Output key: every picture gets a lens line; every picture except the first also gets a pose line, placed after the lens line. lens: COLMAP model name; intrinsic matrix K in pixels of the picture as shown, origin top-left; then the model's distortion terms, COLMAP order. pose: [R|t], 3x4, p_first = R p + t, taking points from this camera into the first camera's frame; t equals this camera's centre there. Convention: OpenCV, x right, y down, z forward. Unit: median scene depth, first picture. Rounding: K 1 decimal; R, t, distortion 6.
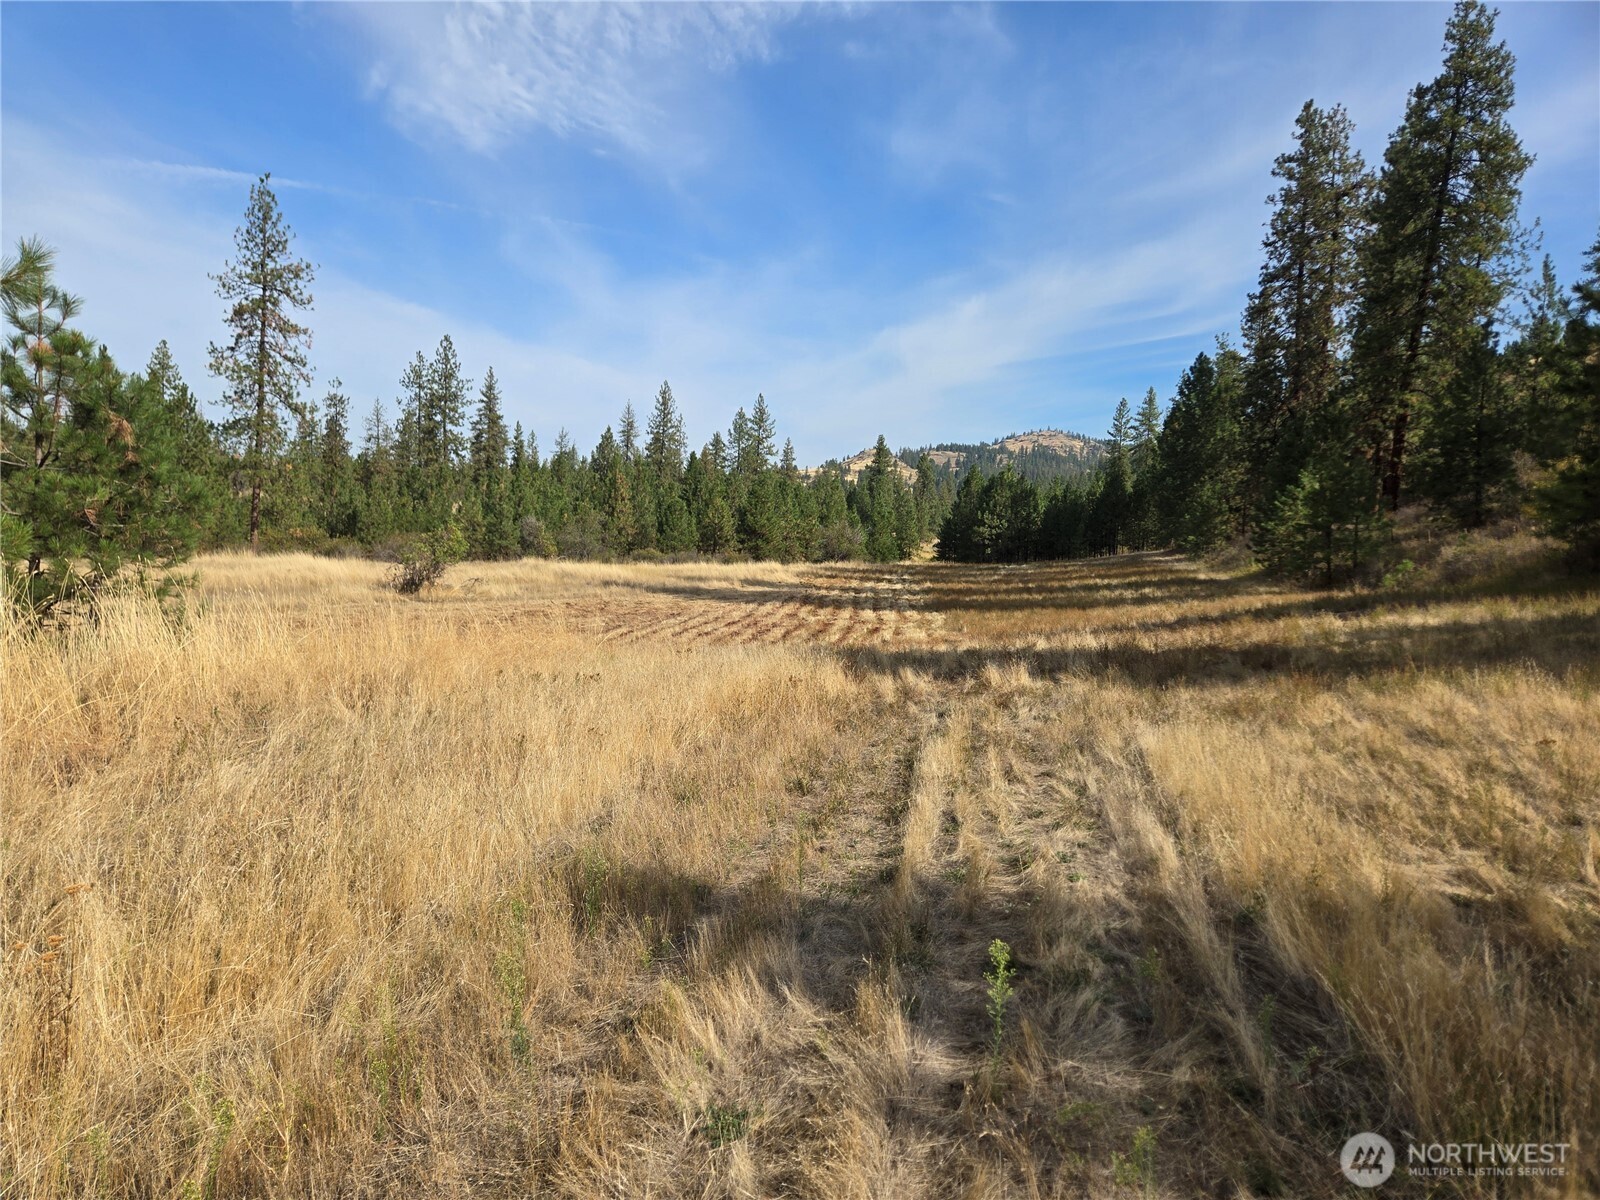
lens RADIAL K [[1082.3, 0, 796.3], [0, 1082.3, 613.6], [0, 0, 1]] dist [0.037229, -0.022998]
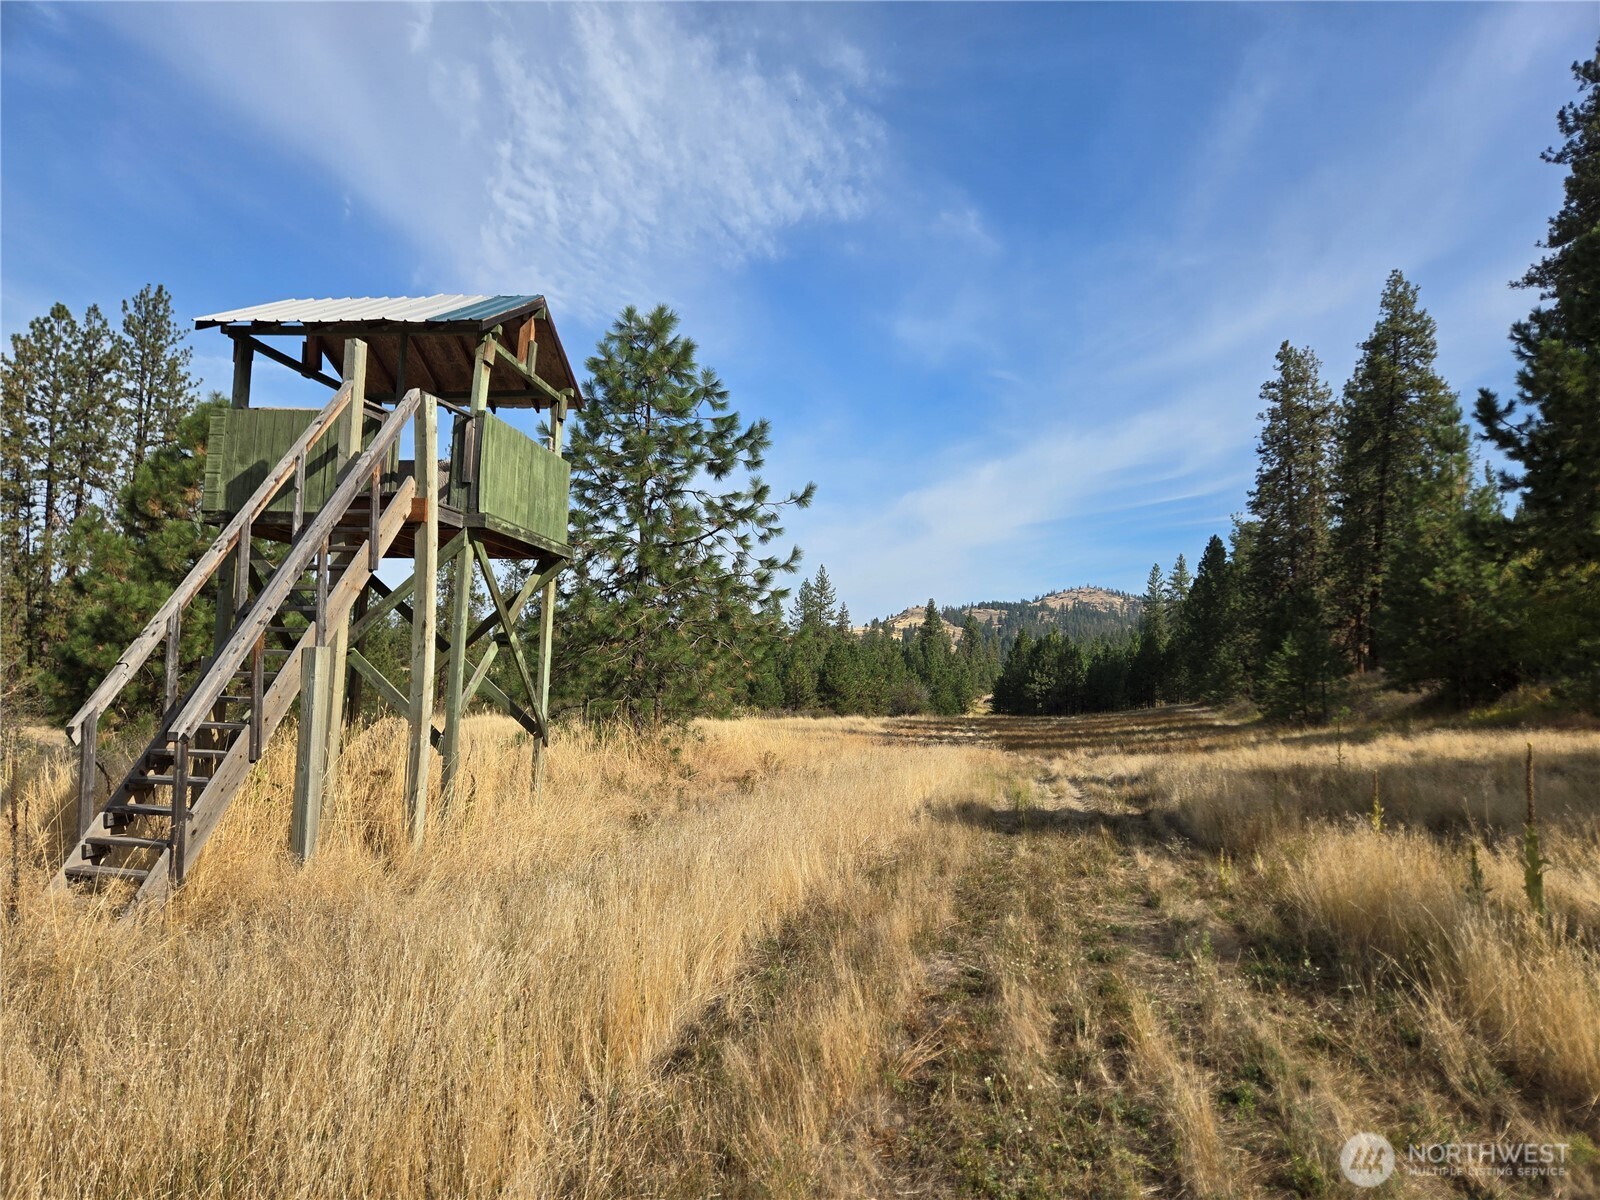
lens RADIAL K [[1082.3, 0, 799.5], [0, 1082.3, 598.7], [0, 0, 1]] dist [0.037229, -0.022998]
pose [[0.999295, -0.014639, -0.034584, -0.034500], [0.008981, 0.987329, -0.158432, 0.010166], [0.036465, 0.158009, 0.986764, -0.151418]]
